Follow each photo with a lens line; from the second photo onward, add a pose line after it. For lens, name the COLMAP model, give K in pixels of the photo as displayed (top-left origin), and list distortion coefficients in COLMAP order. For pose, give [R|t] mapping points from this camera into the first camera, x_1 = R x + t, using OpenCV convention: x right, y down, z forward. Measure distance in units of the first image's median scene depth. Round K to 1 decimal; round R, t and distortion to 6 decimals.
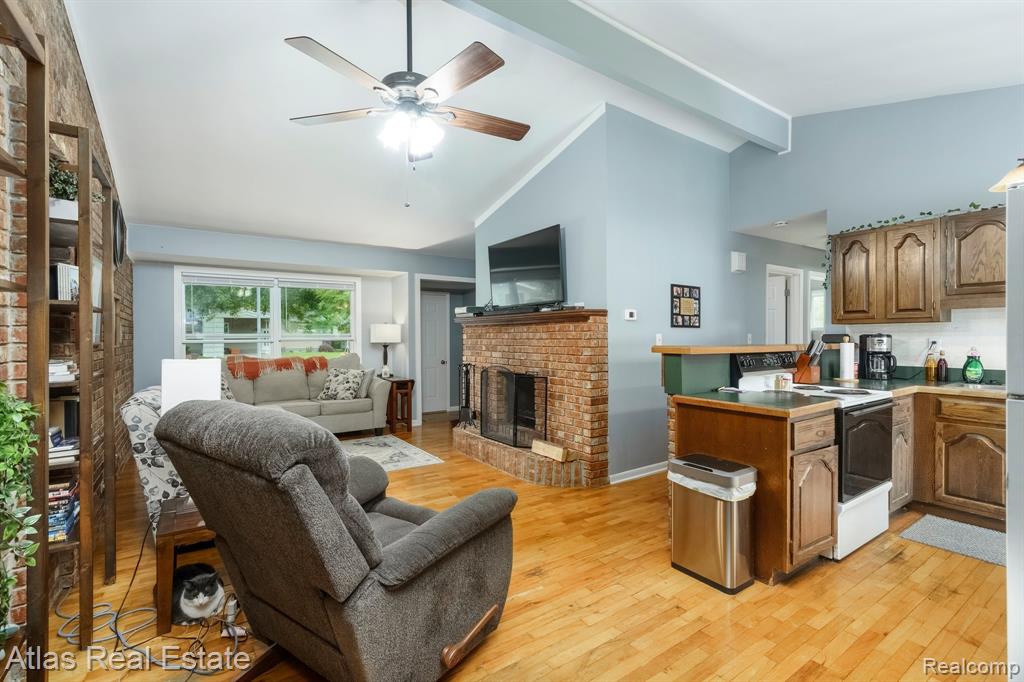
lens RADIAL K [[465.1, 0, 496.2], [0, 465.1, 340.4], [0, 0, 1]] dist [0.003656, 0.002291]
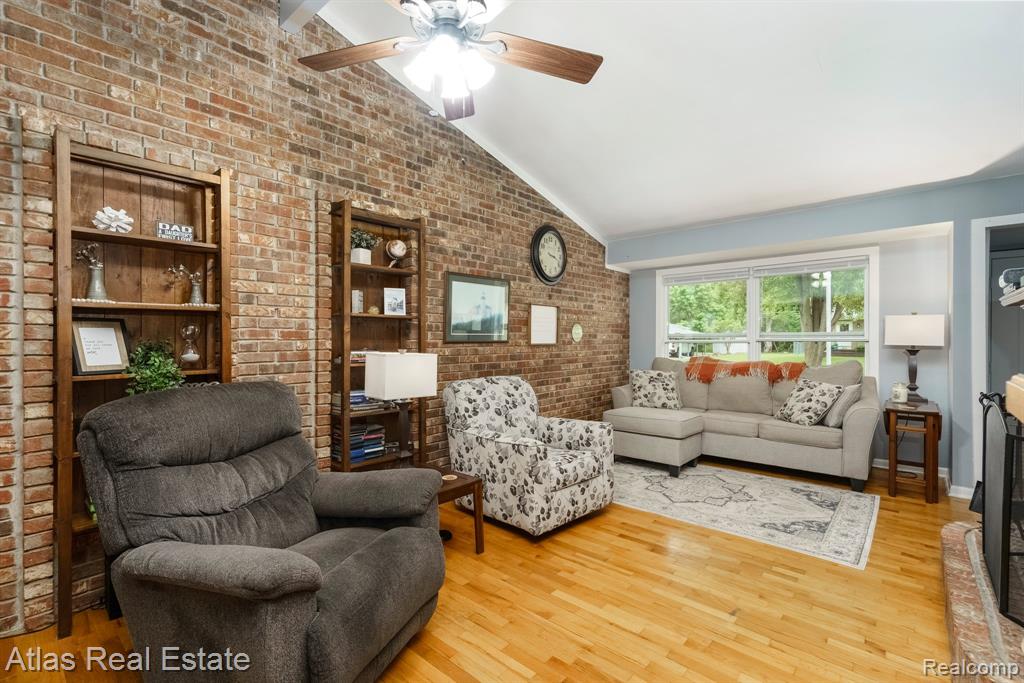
lens RADIAL K [[465.1, 0, 511.5], [0, 465.1, 337.2], [0, 0, 1]] dist [0.003656, 0.002291]
pose [[0.257111, 0.000962, -0.966382, 0.358071], [-0.007307, 0.999973, -0.000949, -0.002740], [0.966354, 0.007305, 0.257111, 0.553731]]
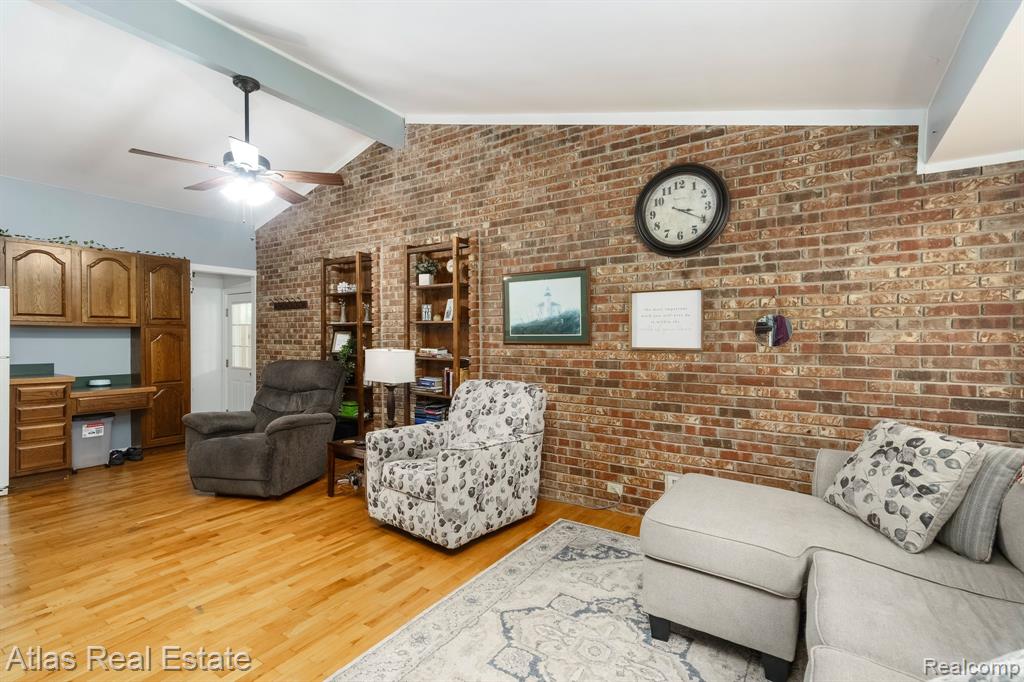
lens RADIAL K [[465.1, 0, 502.8], [0, 465.1, 342.9], [0, 0, 1]] dist [0.003656, 0.002291]
pose [[-0.928952, 0.006440, -0.370144, -0.228519], [-0.001051, 0.999799, 0.020034, -0.012615], [0.370199, 0.019000, -0.928758, 1.579772]]
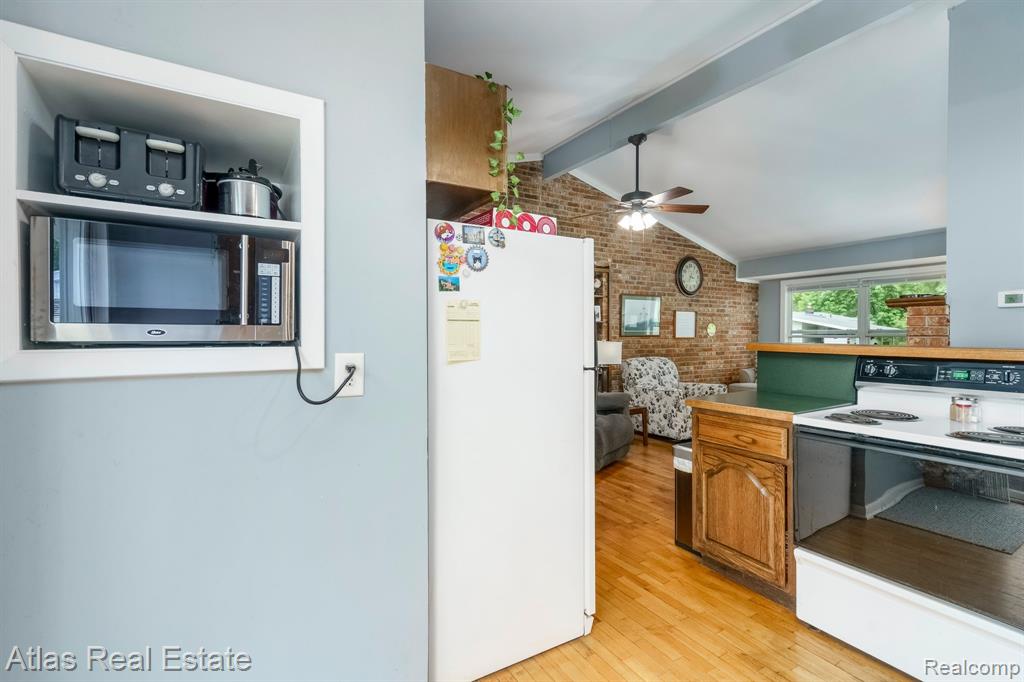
lens RADIAL K [[465.1, 0, 505.4], [0, 465.1, 333.8], [0, 0, 1]] dist [0.003656, 0.002291]
pose [[-0.055007, 0.004629, -0.998475, 1.015922], [-0.007448, 0.999960, 0.005046, -0.005075], [0.998458, 0.007714, -0.054970, 0.359661]]
